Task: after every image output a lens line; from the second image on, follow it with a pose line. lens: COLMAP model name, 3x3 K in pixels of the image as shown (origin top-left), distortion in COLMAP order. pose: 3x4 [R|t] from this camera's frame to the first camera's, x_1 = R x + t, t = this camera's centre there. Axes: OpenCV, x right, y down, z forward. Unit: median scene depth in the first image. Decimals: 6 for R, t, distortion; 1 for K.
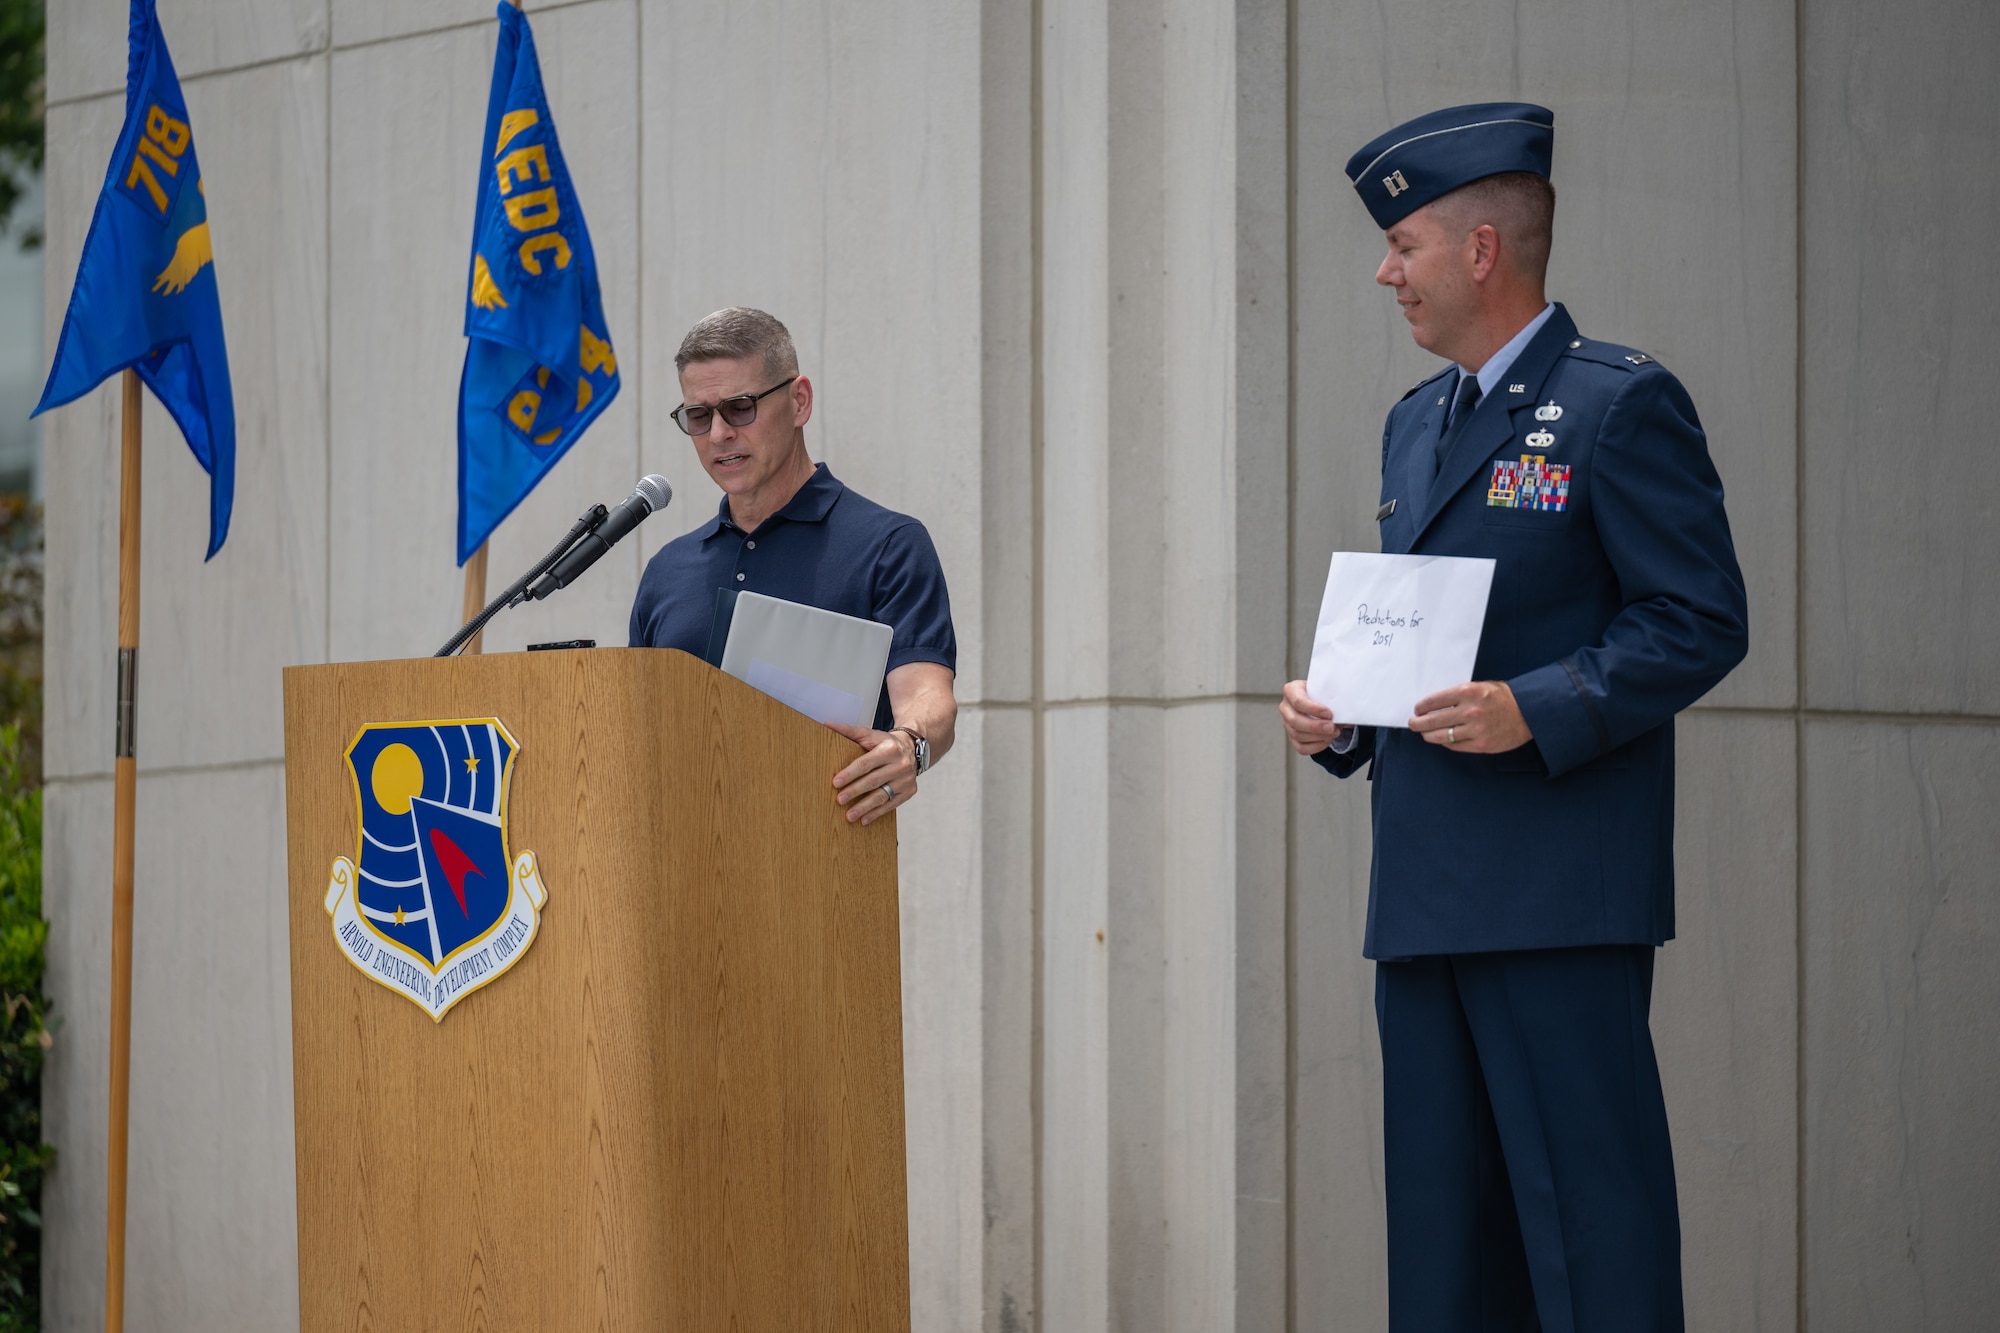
lens RADIAL K [[12325.4, 0, 1000.0], [0, 12325.4, 666.5], [0, 0, 1]] dist [0.089642, -7.989151]
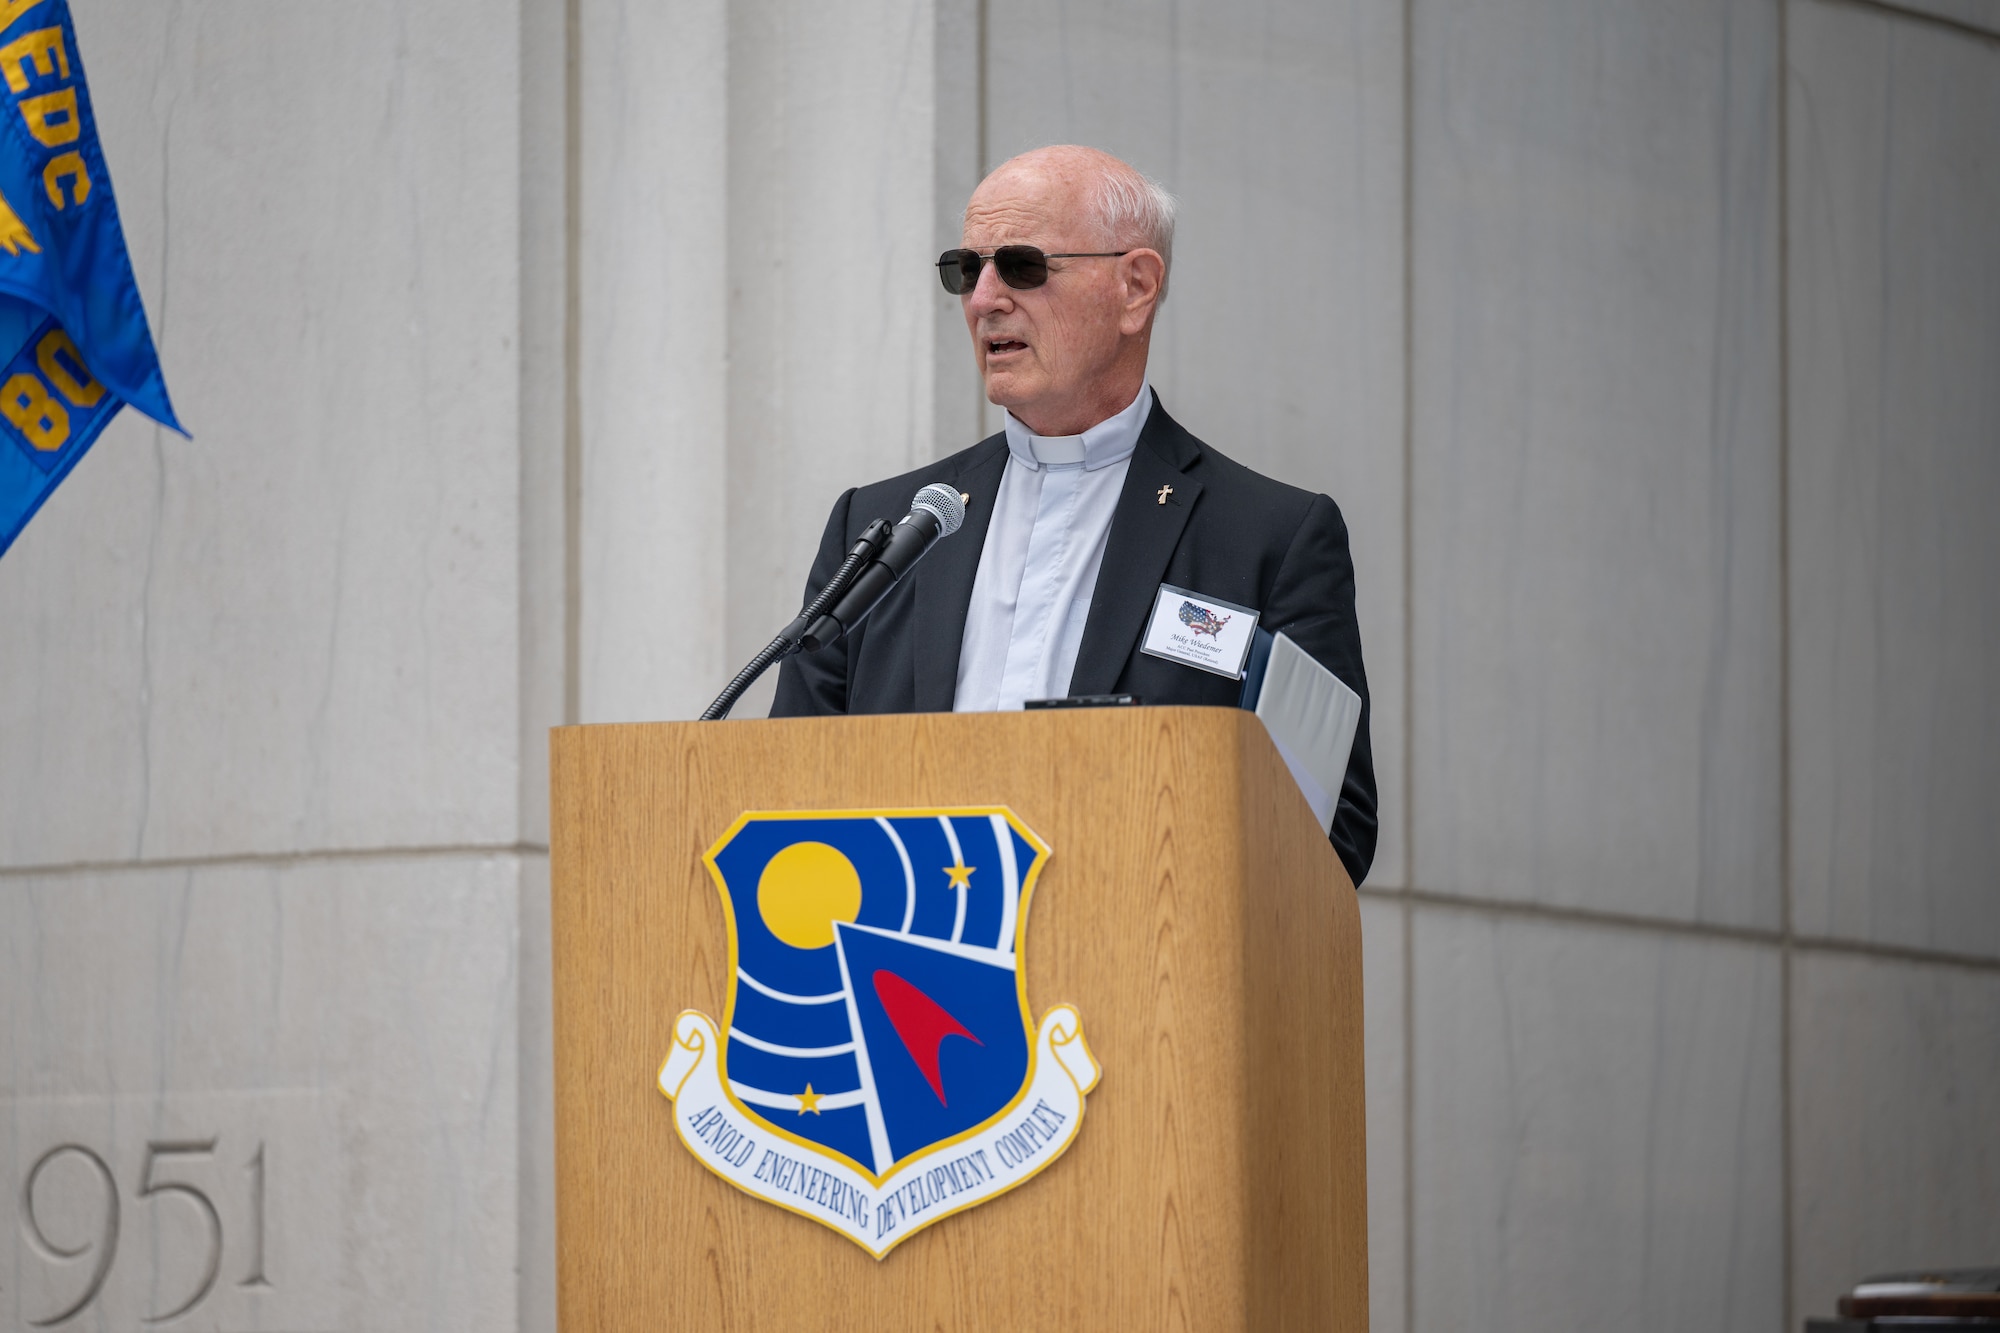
lens RADIAL K [[11826.6, 0, 1000.0], [0, 11826.6, 666.5], [0, 0, 1]] dist [0.061766, 29.399187]
pose [[0.889041, 0.038820, 0.456179, -0.333625], [-0.023357, 0.998947, -0.039487, 0.021864], [-0.457232, 0.024451, 0.889011, 0.423900]]
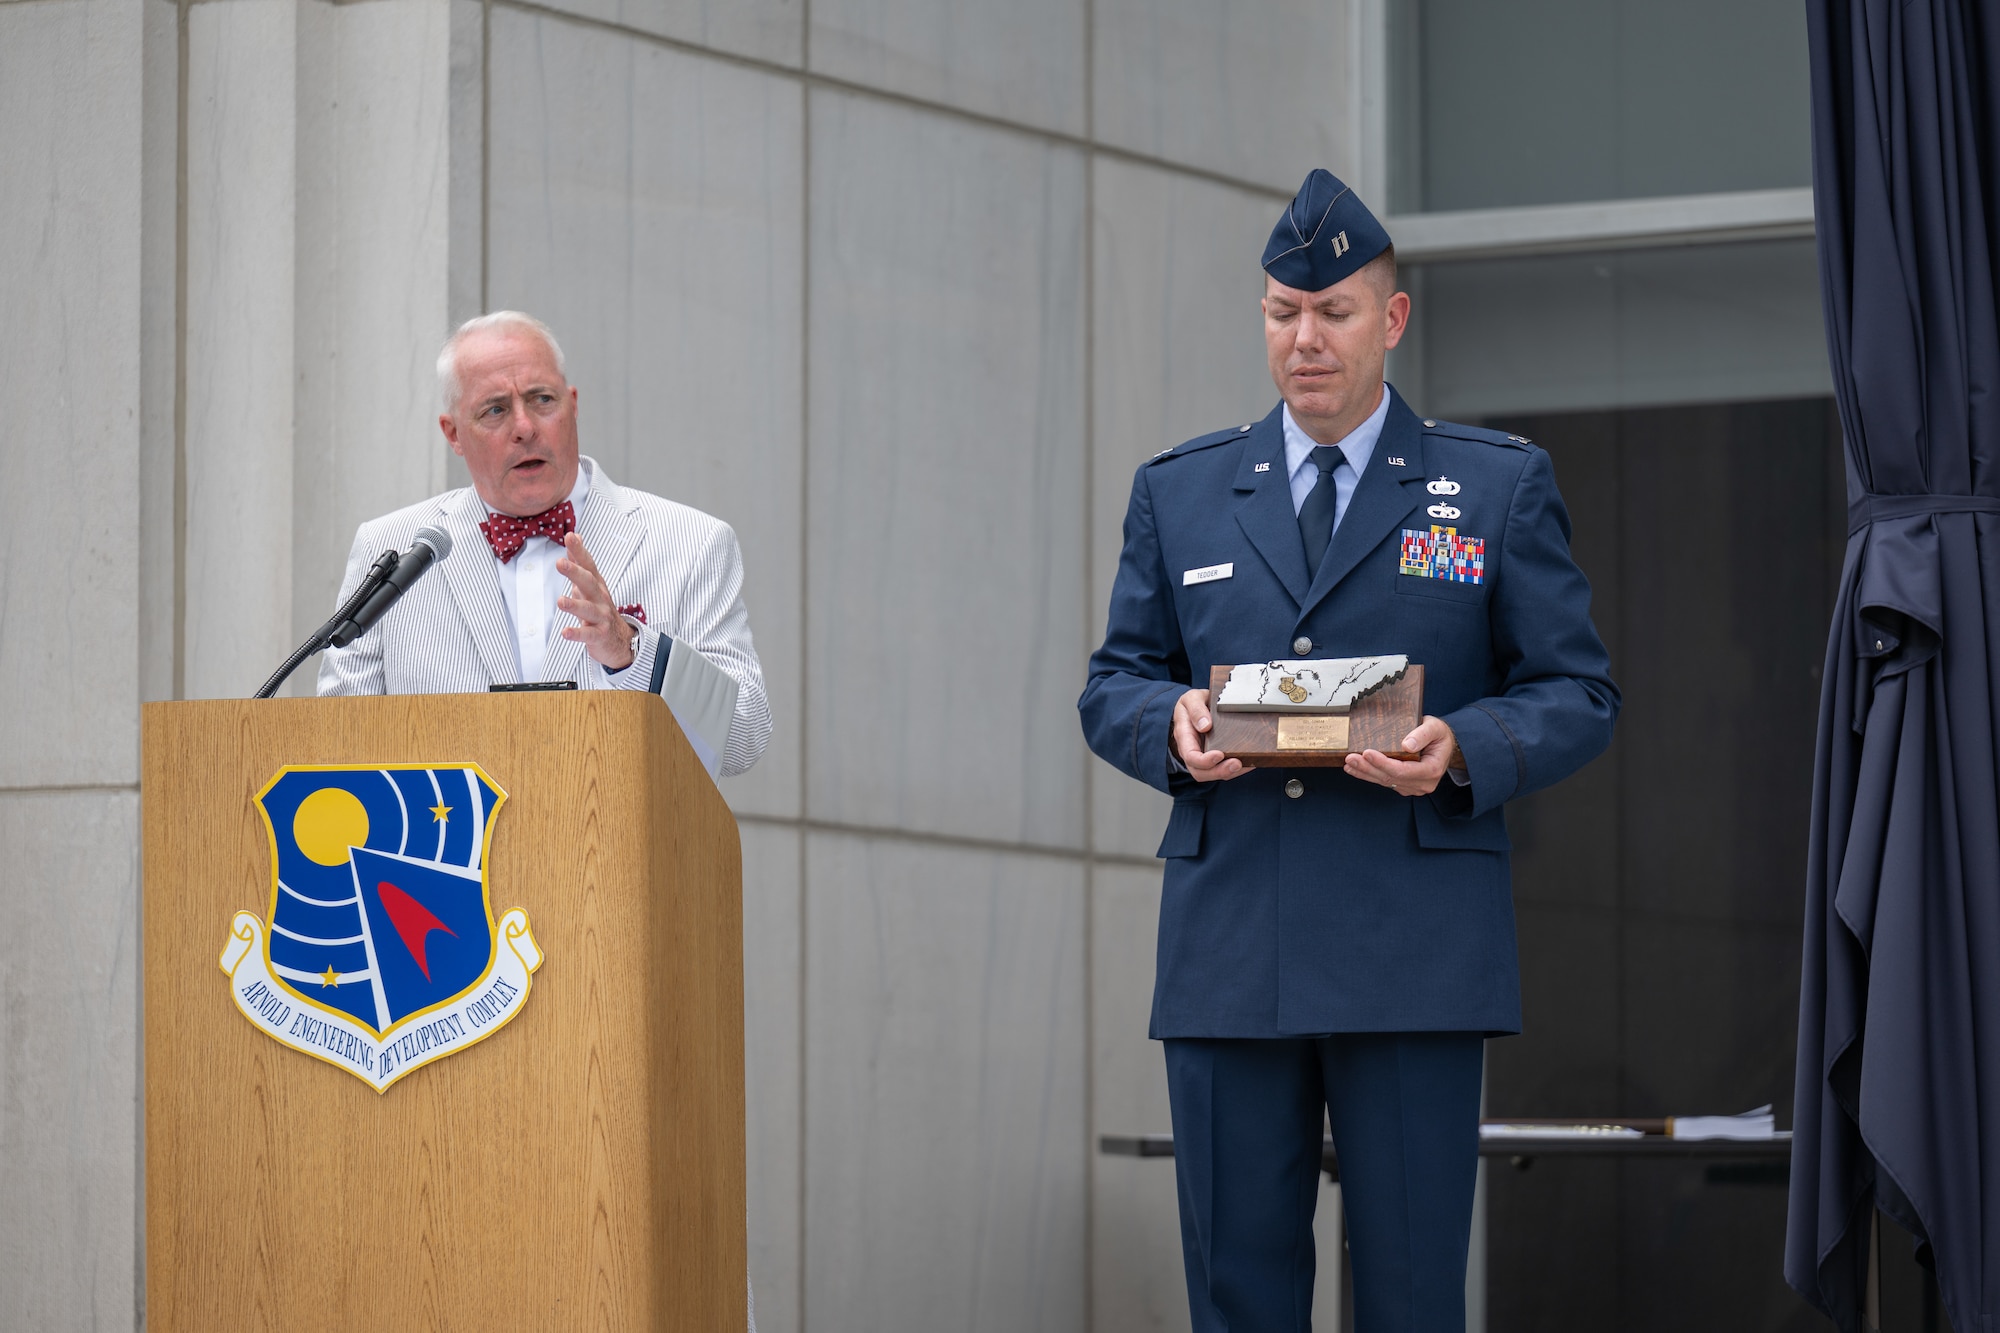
lens RADIAL K [[9092.5, 0, 1000.0], [0, 9092.5, 666.5], [0, 0, 1]] dist [-0.007944, 2.622424]
pose [[0.868229, 0.040516, 0.494506, -0.340006], [-0.025924, 0.999003, -0.036334, 0.020476], [-0.495485, 0.018727, 0.868414, 0.389962]]
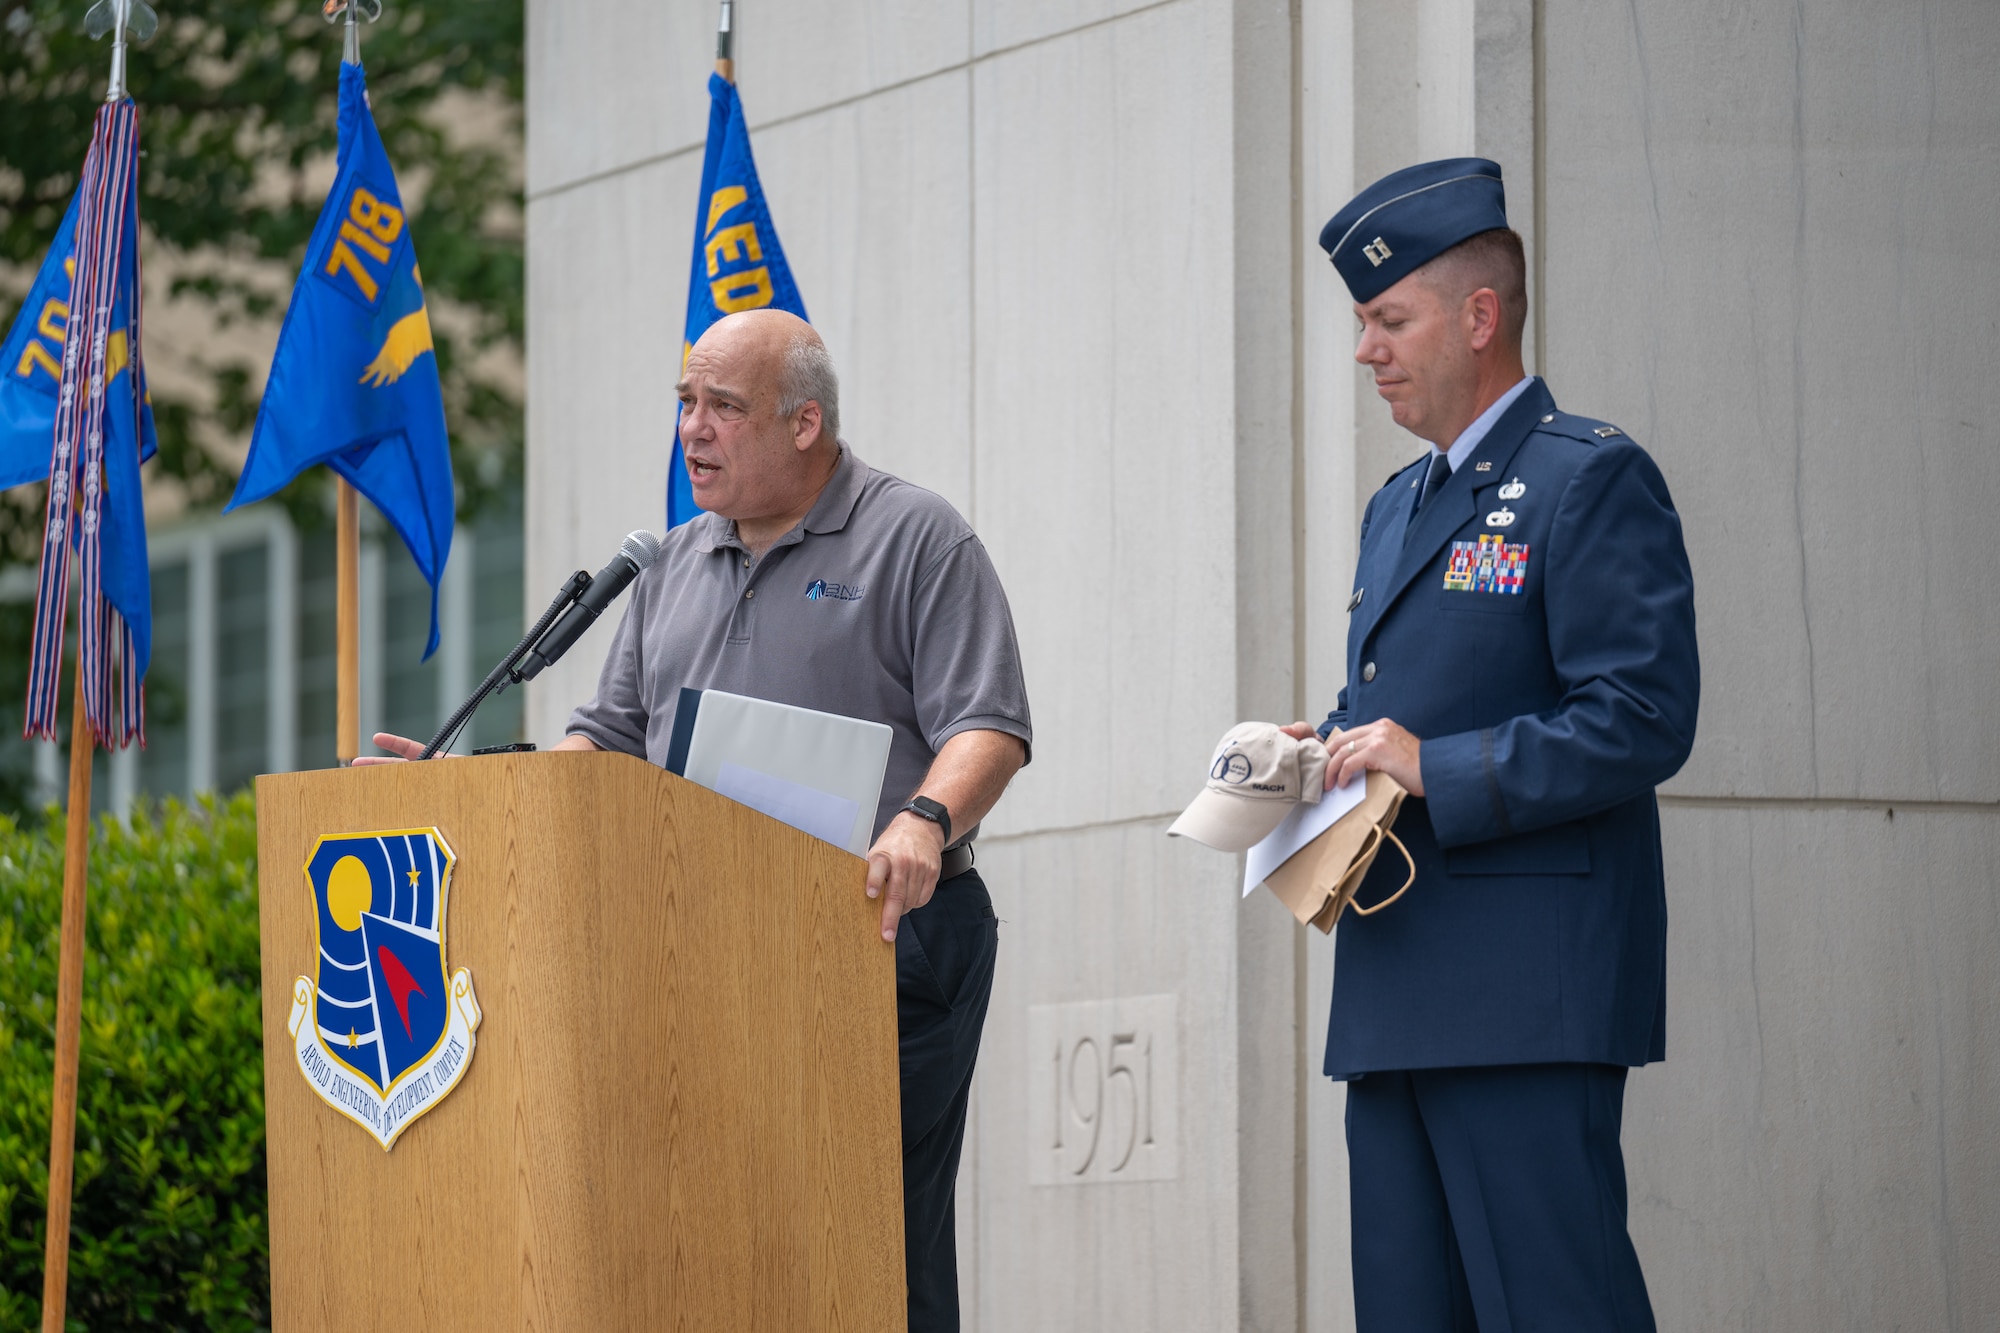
lens RADIAL K [[12178.5, 0, 1000.0], [0, 12178.5, 666.5], [0, 0, 1]] dist [0.290368, -19.473302]
pose [[0.985055, -0.012056, -0.171815, 0.160842], [0.010410, 0.999891, -0.010477, 0.002060], [0.171922, 0.008532, 0.985074, 0.089262]]
